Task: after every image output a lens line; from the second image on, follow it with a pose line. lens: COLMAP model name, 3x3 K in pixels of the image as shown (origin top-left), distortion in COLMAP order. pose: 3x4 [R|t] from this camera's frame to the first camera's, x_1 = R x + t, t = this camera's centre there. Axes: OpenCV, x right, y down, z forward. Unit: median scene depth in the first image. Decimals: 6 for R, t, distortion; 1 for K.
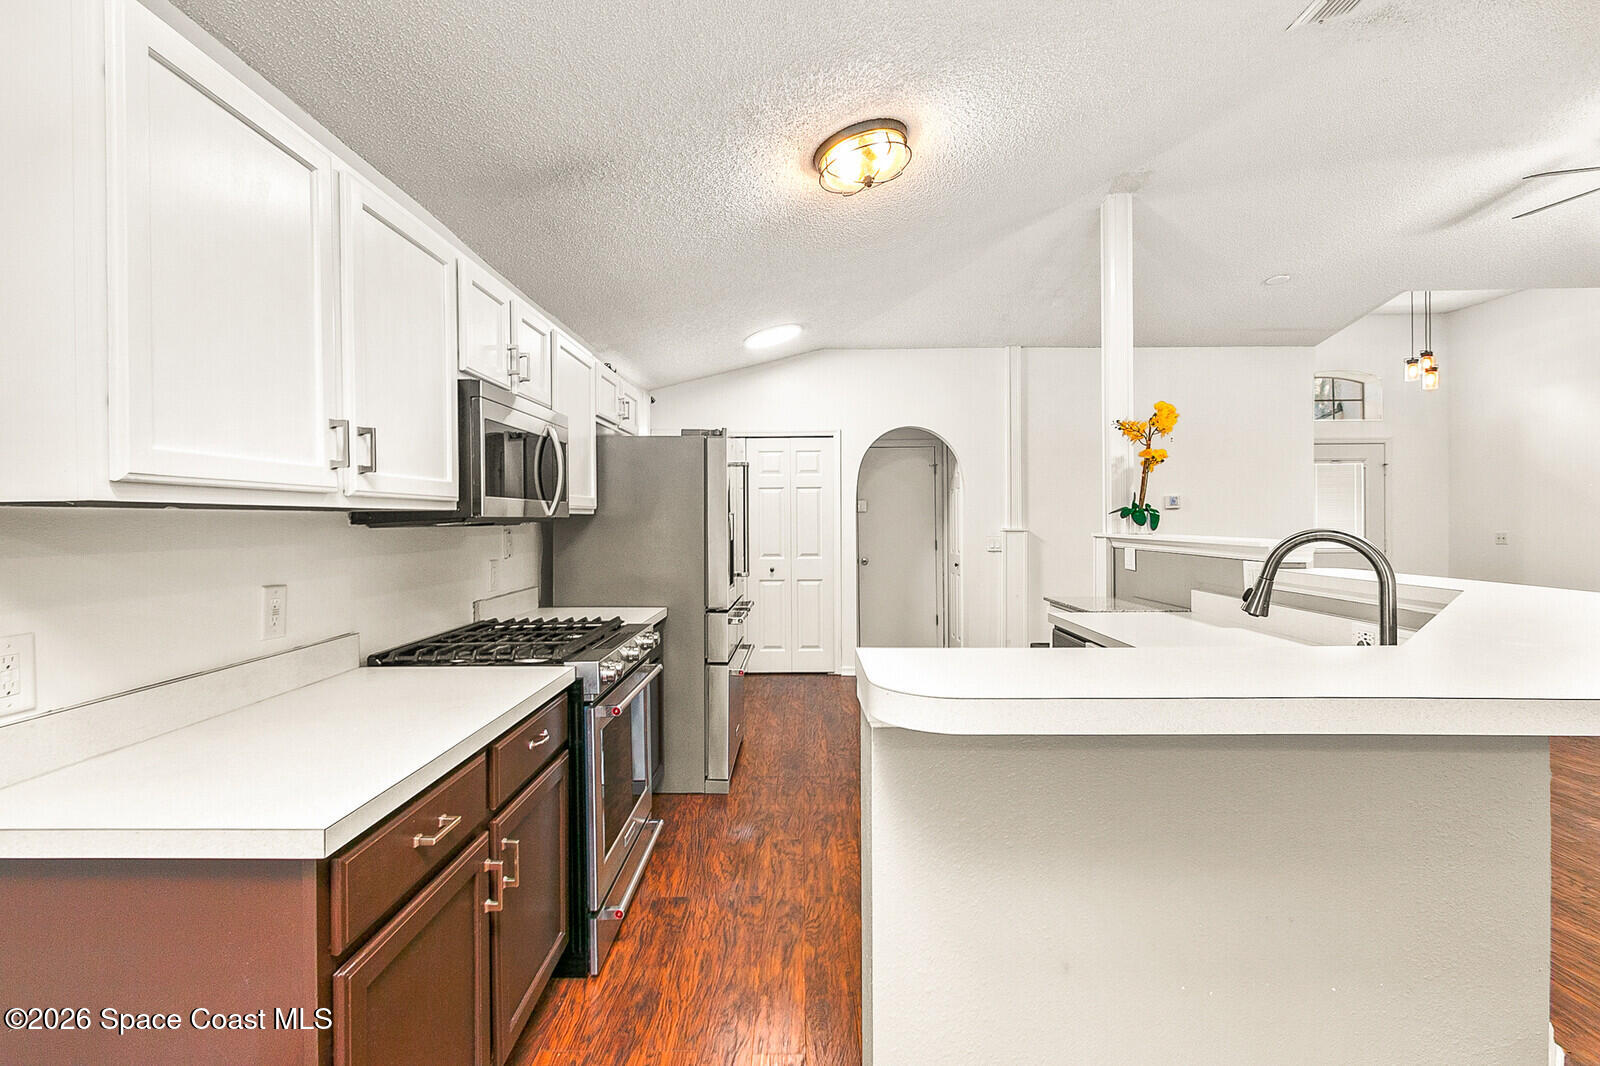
lens RADIAL K [[728.6, 0, 794.6], [0, 728.6, 524.5], [0, 0, 1]] dist [0.001108, -0.000273]
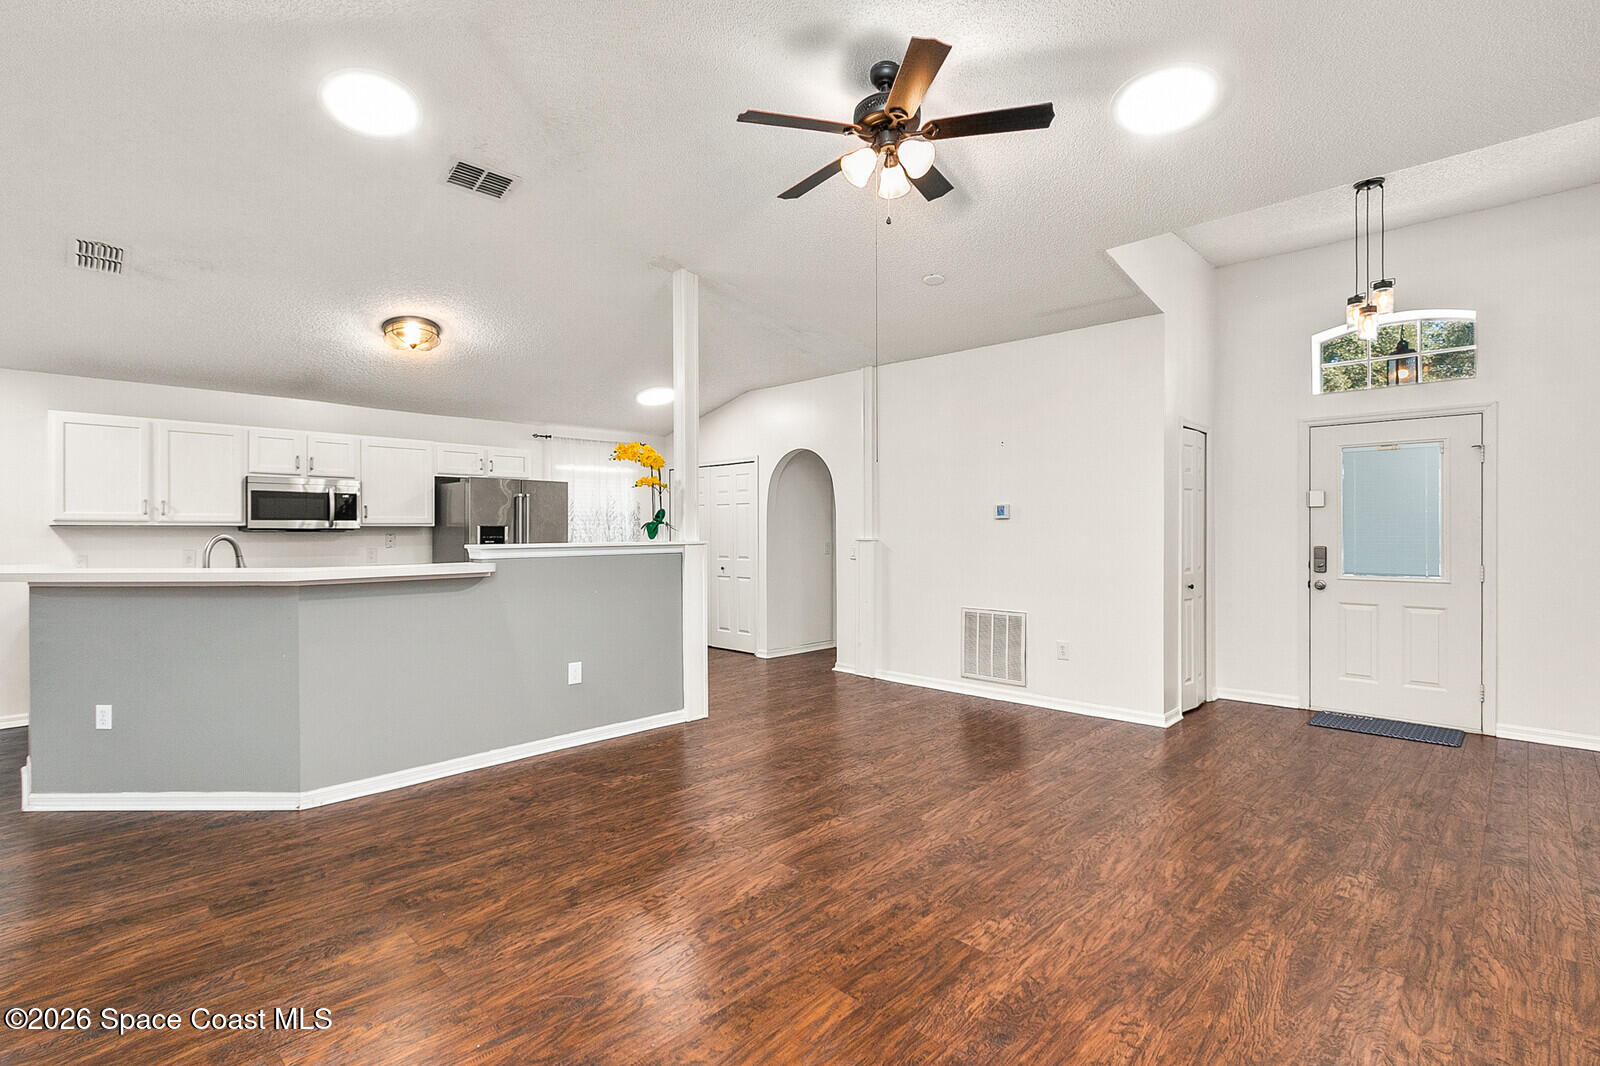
lens RADIAL K [[746.6, 0, 776.6], [0, 746.6, 530.5], [0, 0, 1]] dist [0.003788, -0.000867]
pose [[0.714420, 0.005226, -0.699698, 0.971506], [-0.008493, 0.999963, -0.001203, -0.003235], [0.699666, 0.006802, 0.714438, 0.130429]]
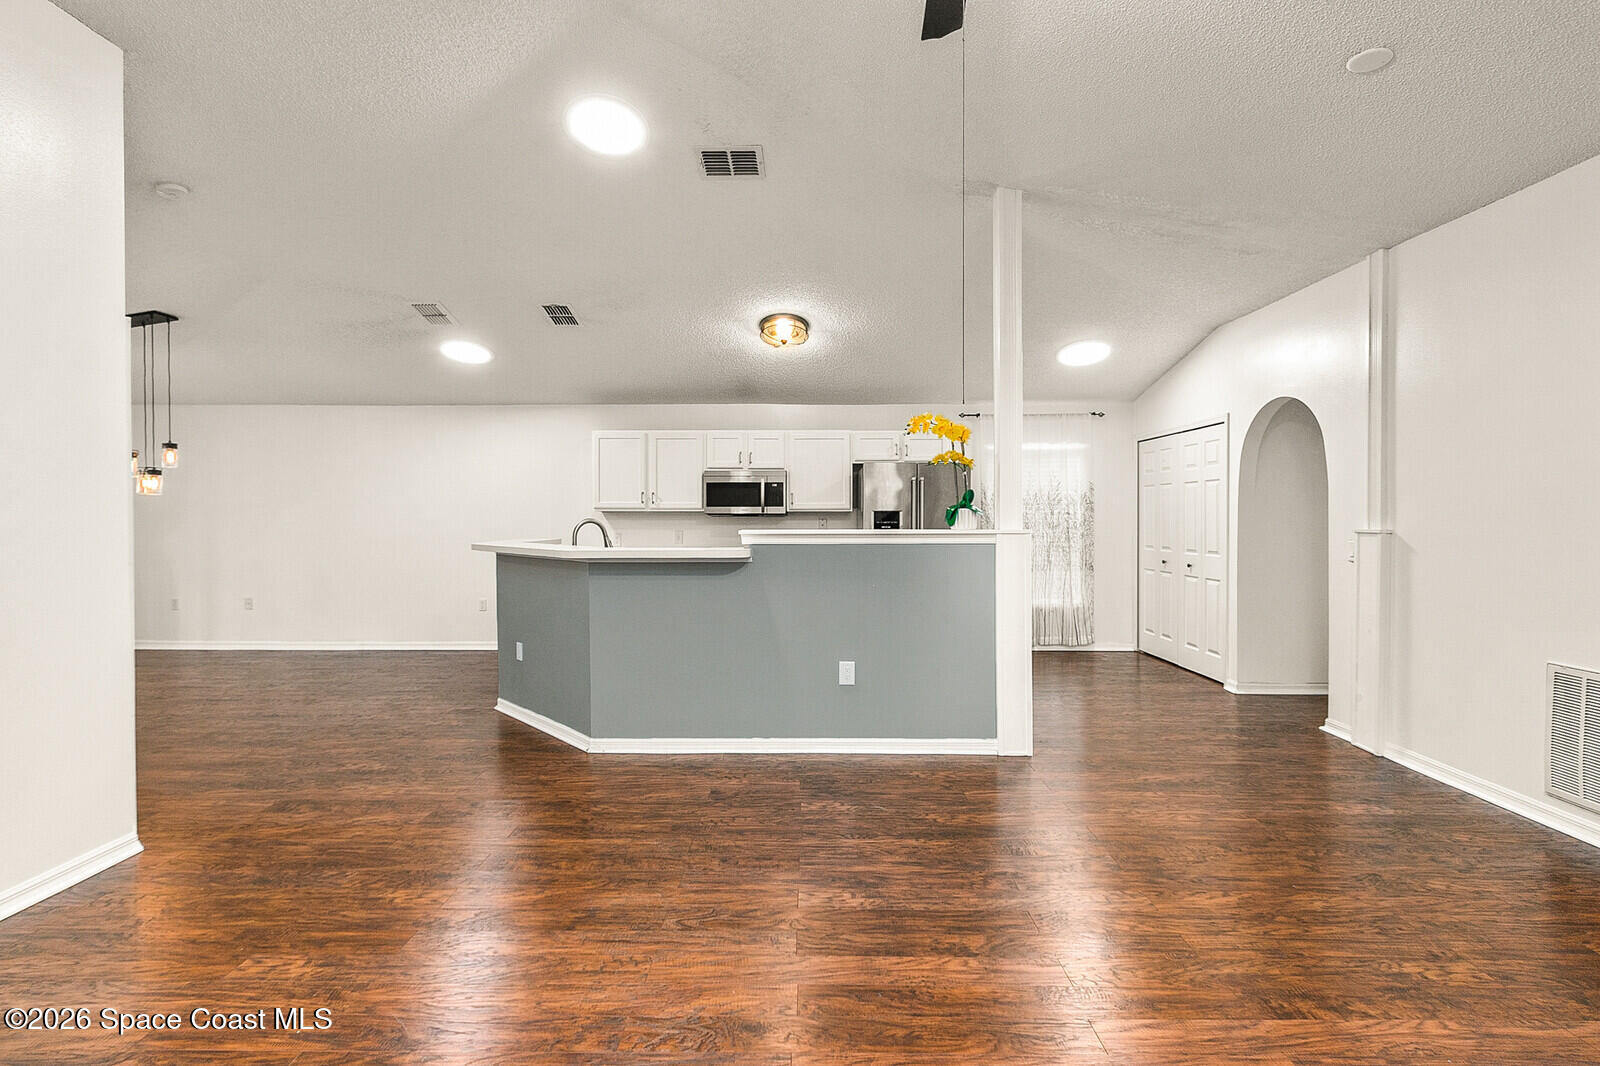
lens RADIAL K [[728.6, 0, 794.6], [0, 728.6, 524.5], [0, 0, 1]] dist [0.001108, -0.000273]
pose [[-0.002459, 0.018323, -0.999829, 0.965300], [-0.008075, 0.999799, 0.018342, -0.006620], [0.999964, 0.008119, -0.002311, 0.479460]]
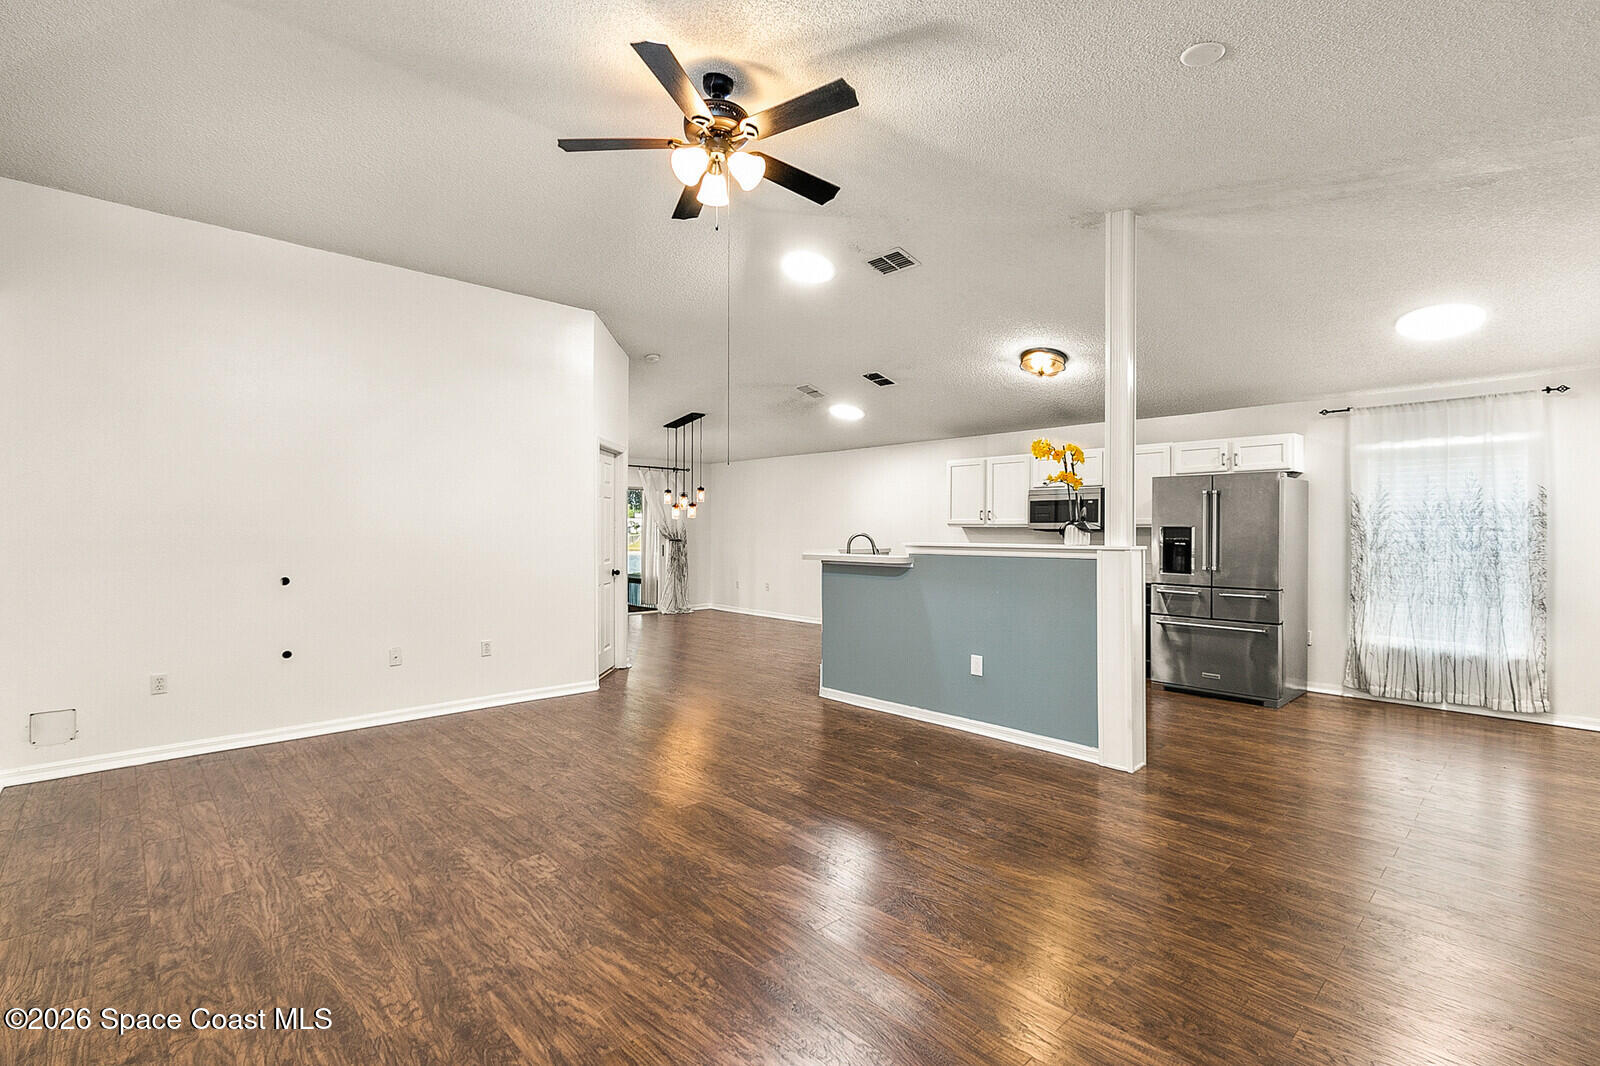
lens RADIAL K [[718.2, 0, 800.0], [0, 718.2, 533.0], [0, 0, 1]] dist [0.004146, 0.000169]
pose [[-0.719354, 0.007935, -0.694599, 0.973708], [-0.004006, 0.999871, 0.015571, -0.012500], [0.694632, 0.013983, -0.719229, 0.949542]]
